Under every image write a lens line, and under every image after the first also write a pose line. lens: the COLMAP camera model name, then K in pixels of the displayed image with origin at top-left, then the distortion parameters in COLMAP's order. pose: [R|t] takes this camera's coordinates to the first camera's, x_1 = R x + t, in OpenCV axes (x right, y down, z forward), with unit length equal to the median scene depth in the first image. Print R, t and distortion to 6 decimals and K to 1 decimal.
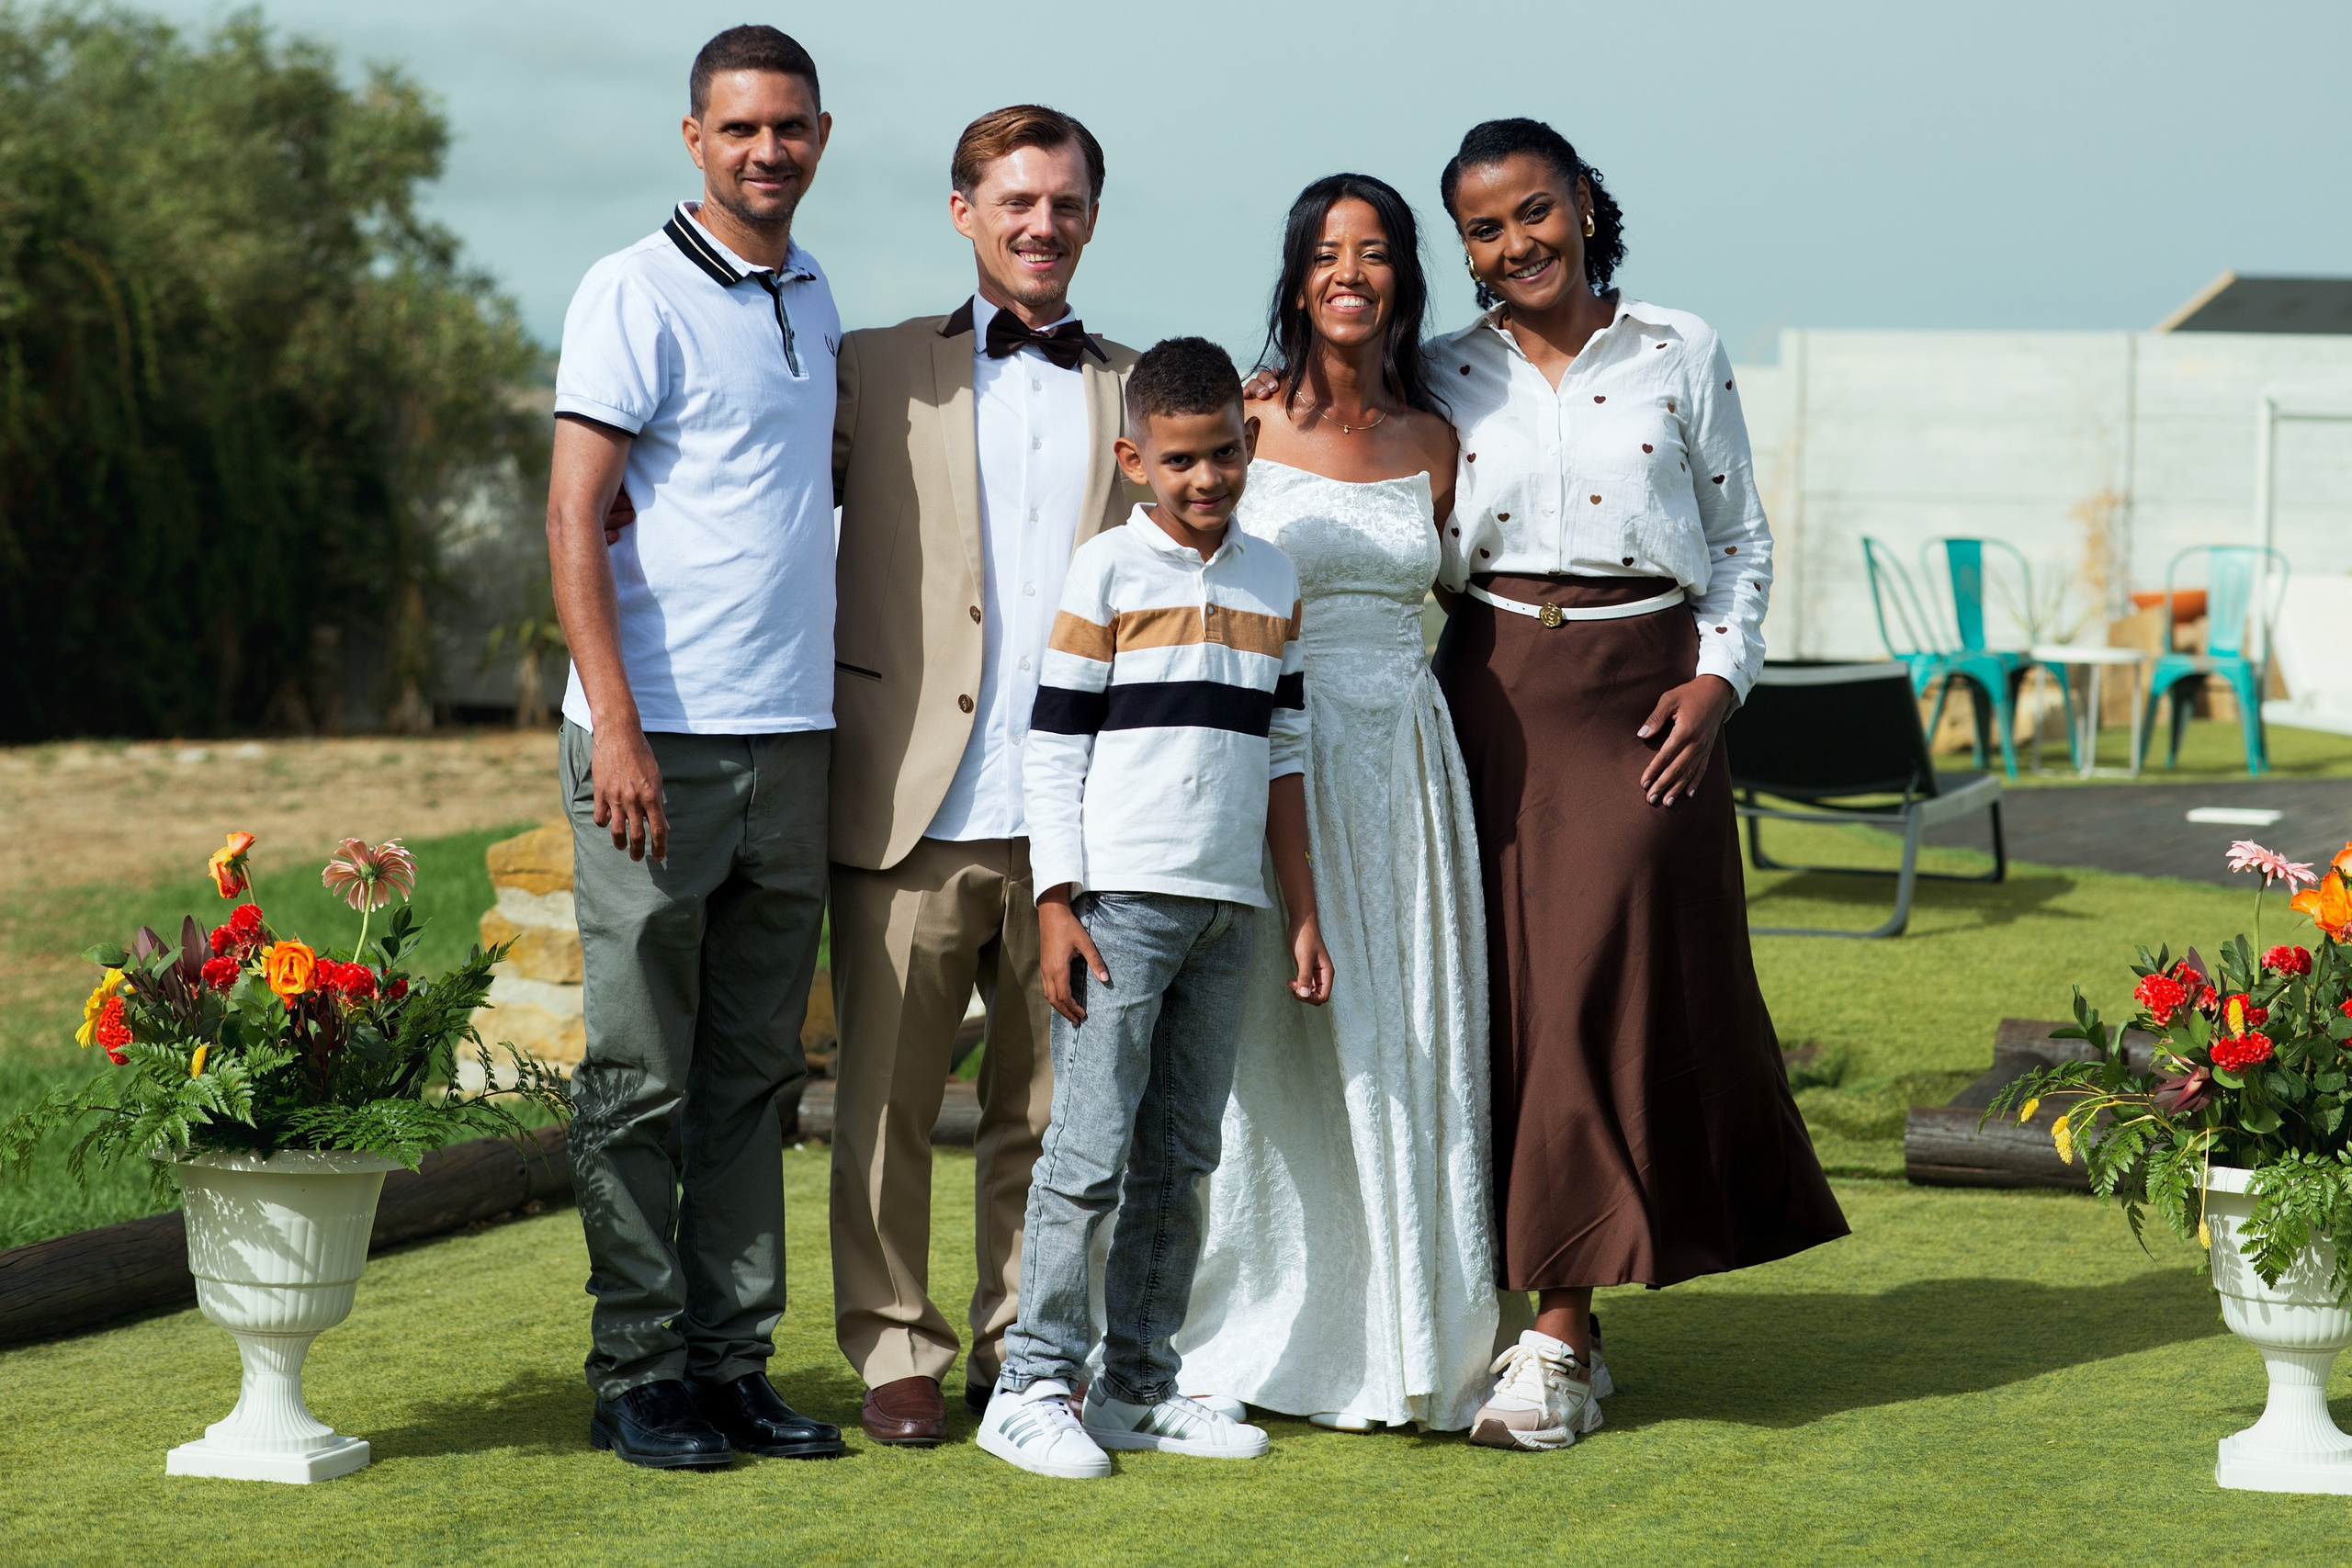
lens RADIAL K [[5689.5, 0, 1183.0], [0, 5689.5, 790.1], [0, 0, 1]] dist [0.049871, -0.062287]
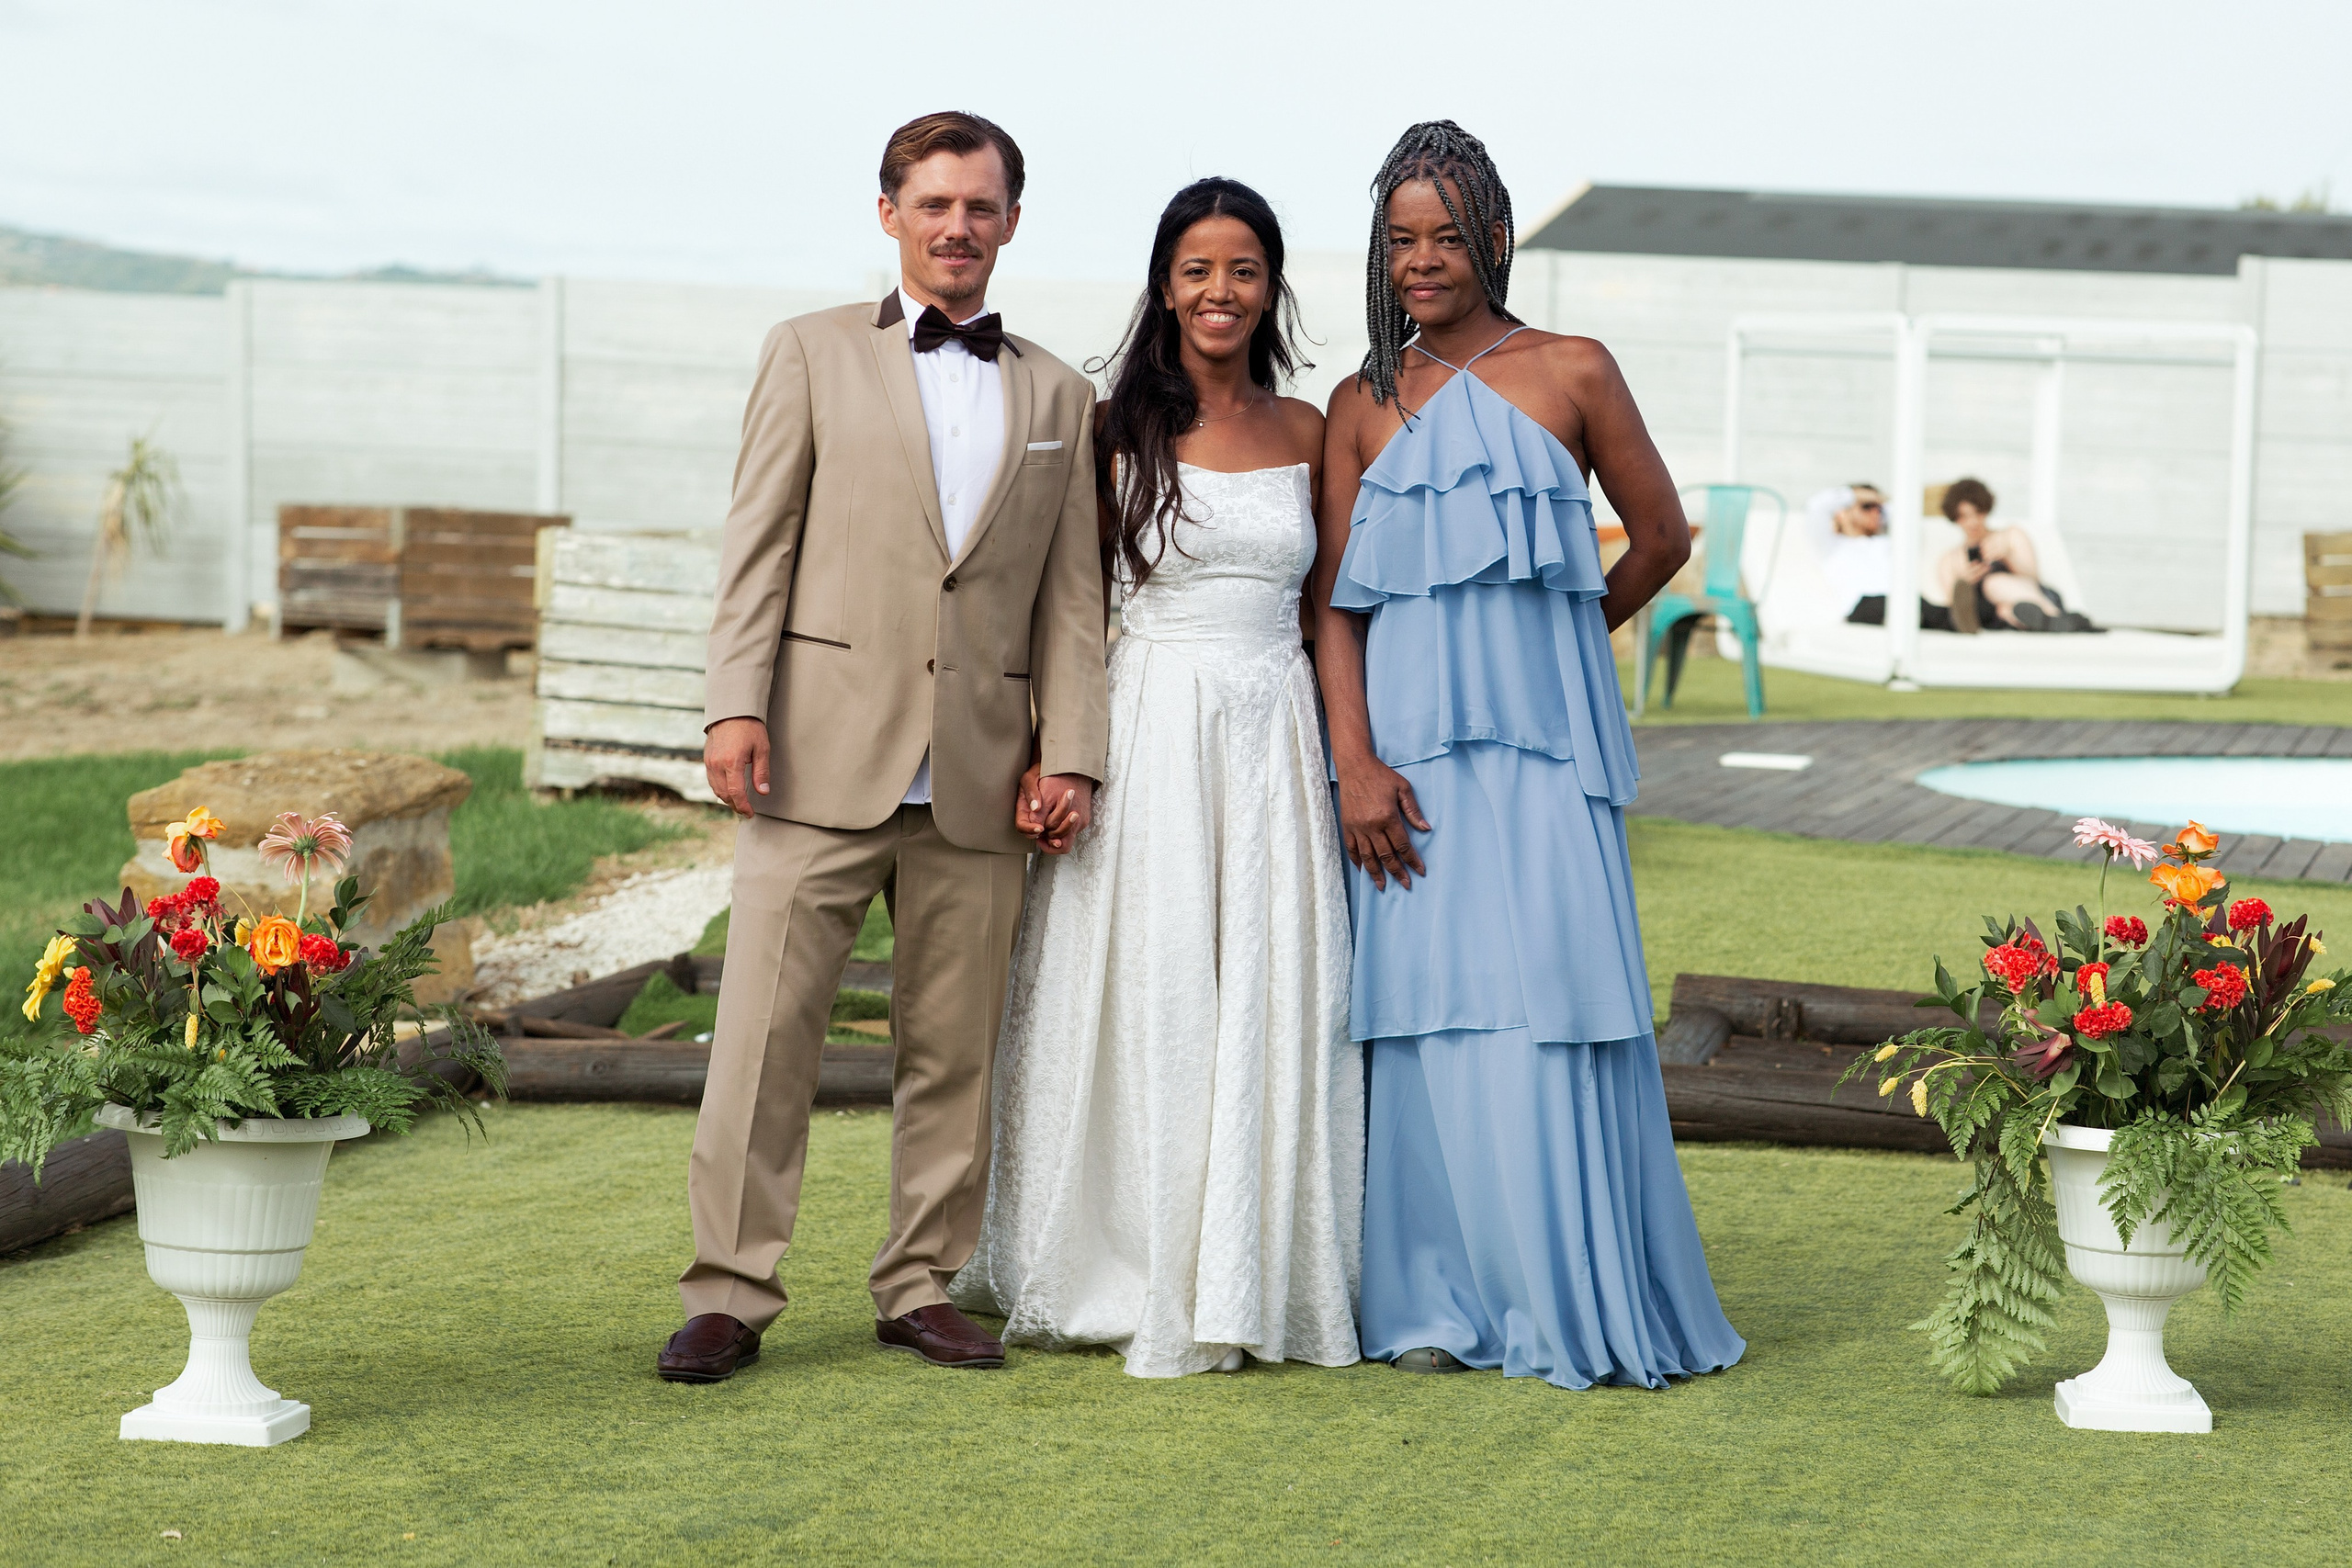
lens RADIAL K [[6063.3, 0, 1283.4], [0, 6063.3, 709.1], [0, 0, 1]] dist [0.040312, 0.076394]
pose [[0.989643, 0.005356, 0.143447, -0.110556], [-0.005486, 0.999985, 0.000509, -0.009934], [-0.143442, -0.001291, 0.989658, -0.085743]]
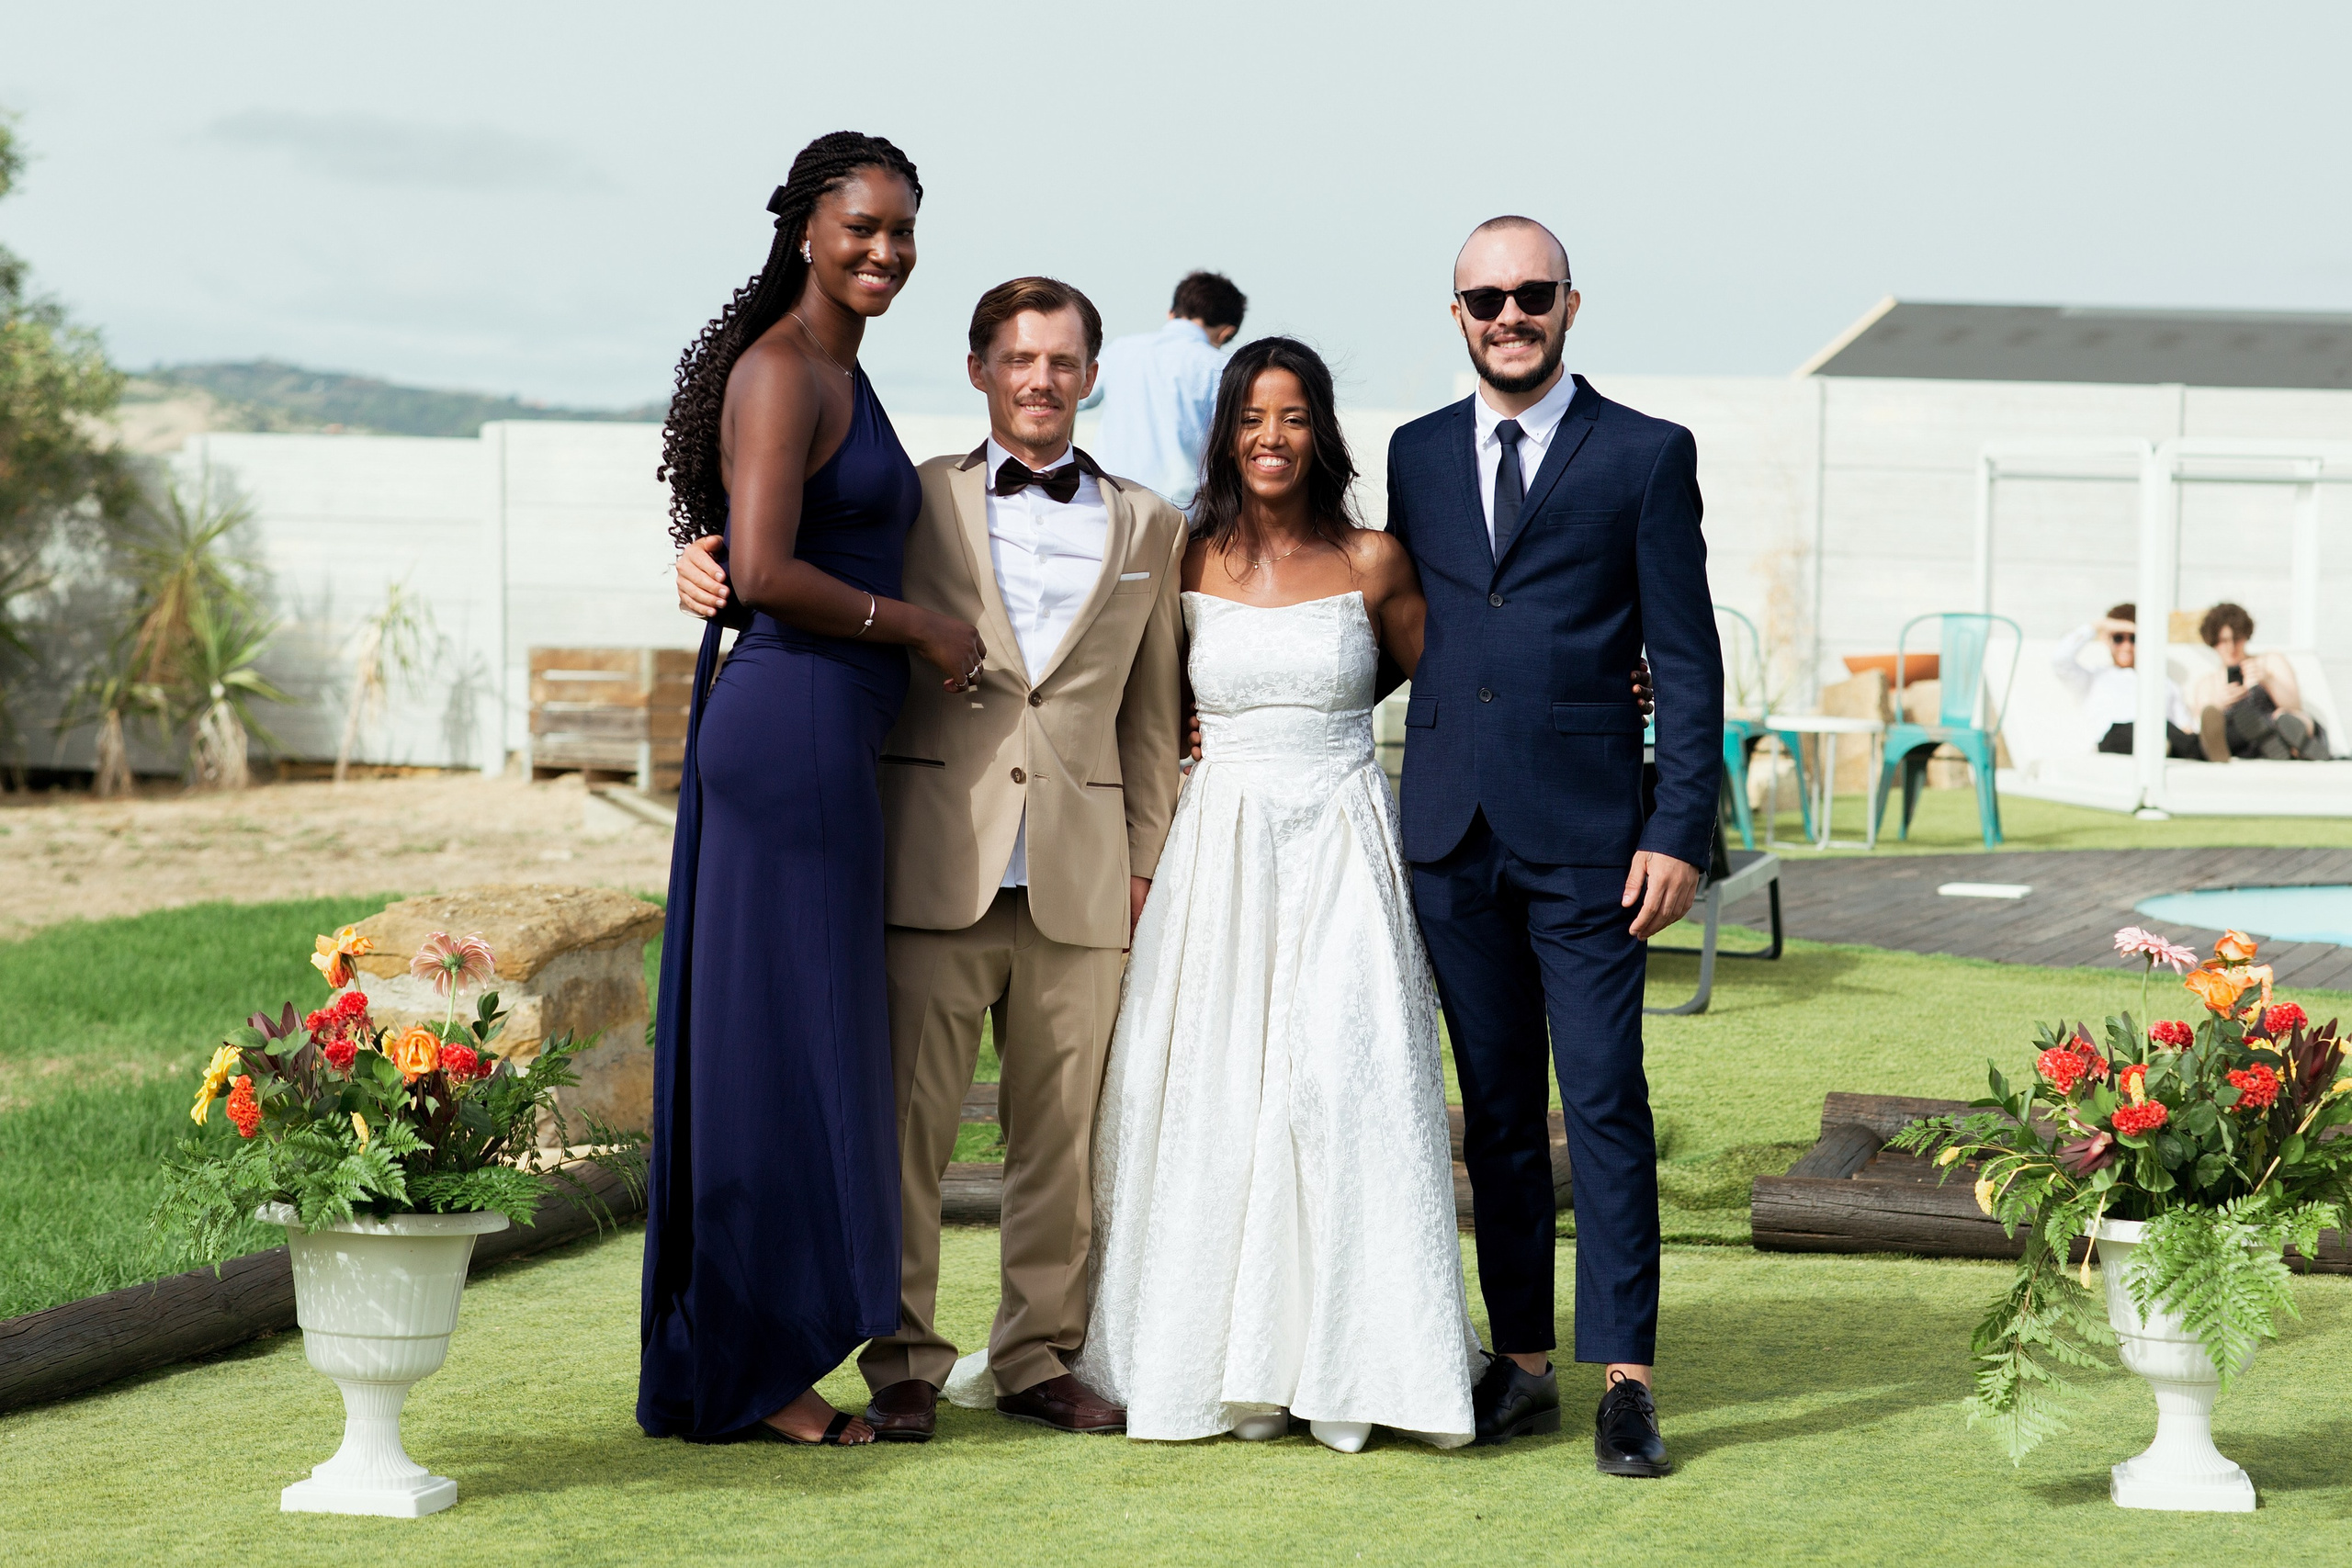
lens RADIAL K [[6347.9, 0, 1176.0], [0, 6347.9, 784.0], [0, 0, 1]] dist [0.012989, 0.647495]
pose [[0.997188, -0.001351, 0.074926, -0.083725], [0.002132, 0.999944, -0.010343, -0.006001], [-0.074908, 0.010474, 0.997135, -0.201465]]
